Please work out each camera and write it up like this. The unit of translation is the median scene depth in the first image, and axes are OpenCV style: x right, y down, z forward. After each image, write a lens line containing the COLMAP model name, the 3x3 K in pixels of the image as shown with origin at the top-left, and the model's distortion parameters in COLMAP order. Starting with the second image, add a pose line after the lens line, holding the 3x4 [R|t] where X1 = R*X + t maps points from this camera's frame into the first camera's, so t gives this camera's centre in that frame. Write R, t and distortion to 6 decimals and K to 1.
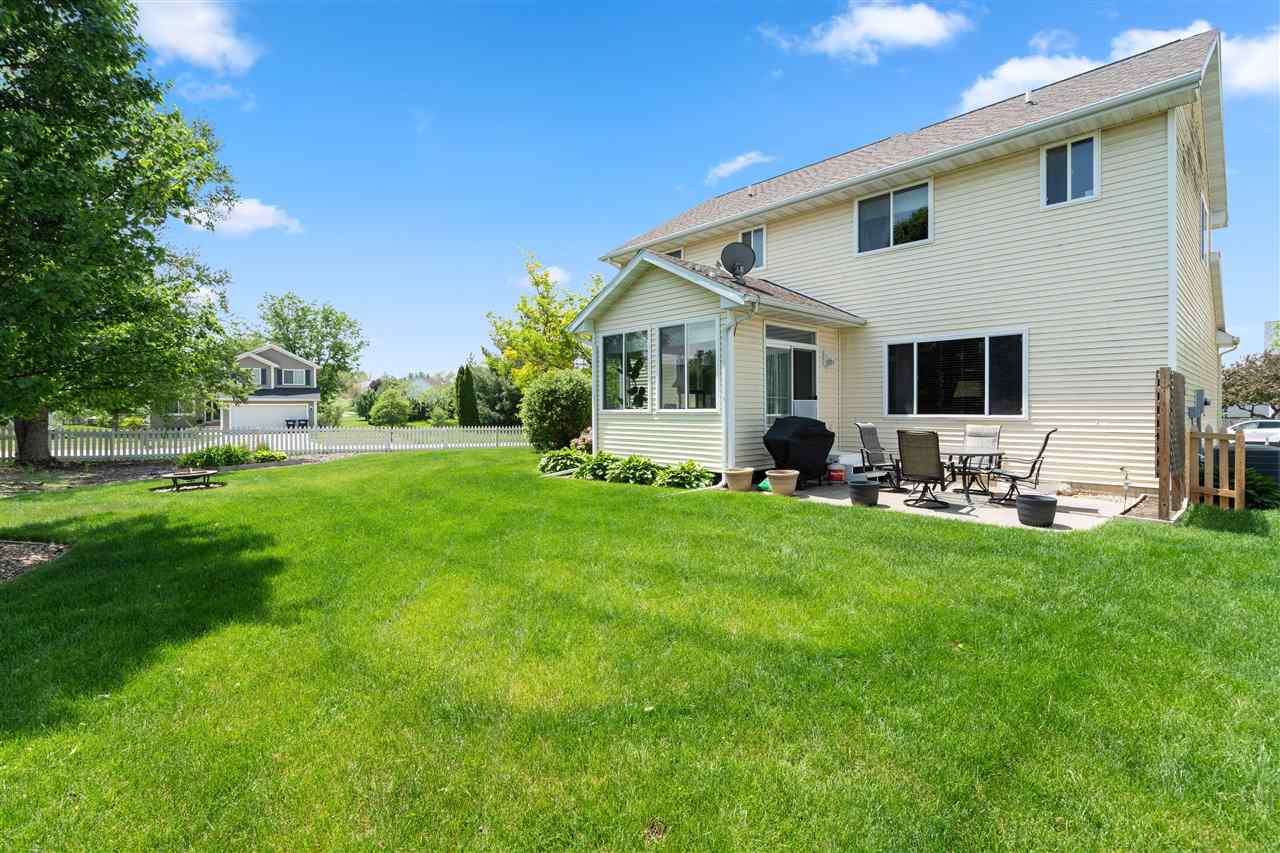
lens RADIAL K [[589.9, 0, 639.3], [0, 589.9, 414.2], [0, 0, 1]] dist [-0.000478, 0.000042]
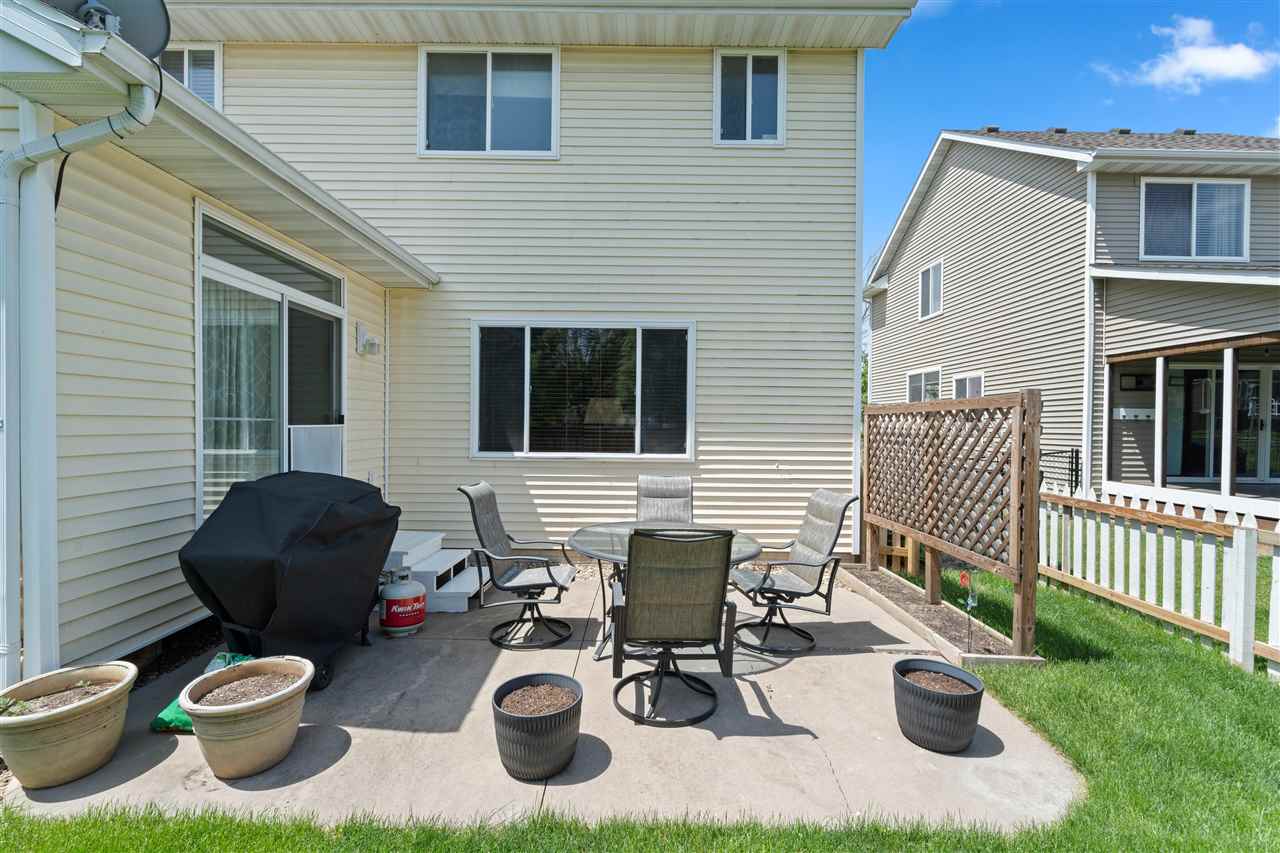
lens RADIAL K [[573.5, 0, 641.3], [0, 573.5, 431.8], [0, 0, 1]] dist [-0.004791, 0.000398]
pose [[0.682953, 0.001245, 0.730461, 0.138540], [-0.006060, 0.999974, 0.003961, -0.022911], [-0.730437, -0.007132, 0.682943, 0.550236]]
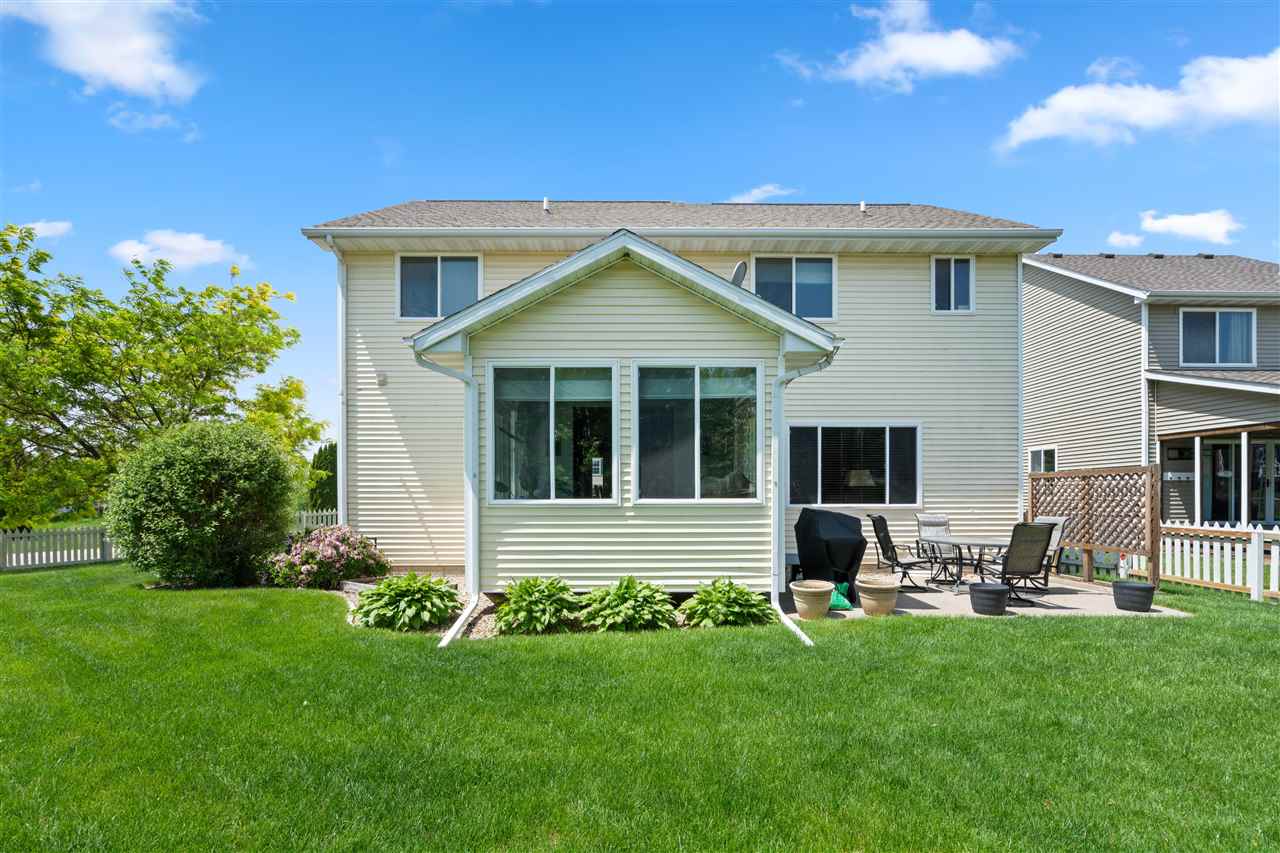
lens RADIAL K [[610.6, 0, 640.3], [0, 610.6, 497.5], [0, 0, 1]] dist [0.000038, -0.000331]
pose [[0.666202, 0.000199, 0.745771, -0.450401], [0.006880, 0.999956, -0.006413, -0.005462], [-0.745740, 0.009403, 0.666171, 0.585547]]
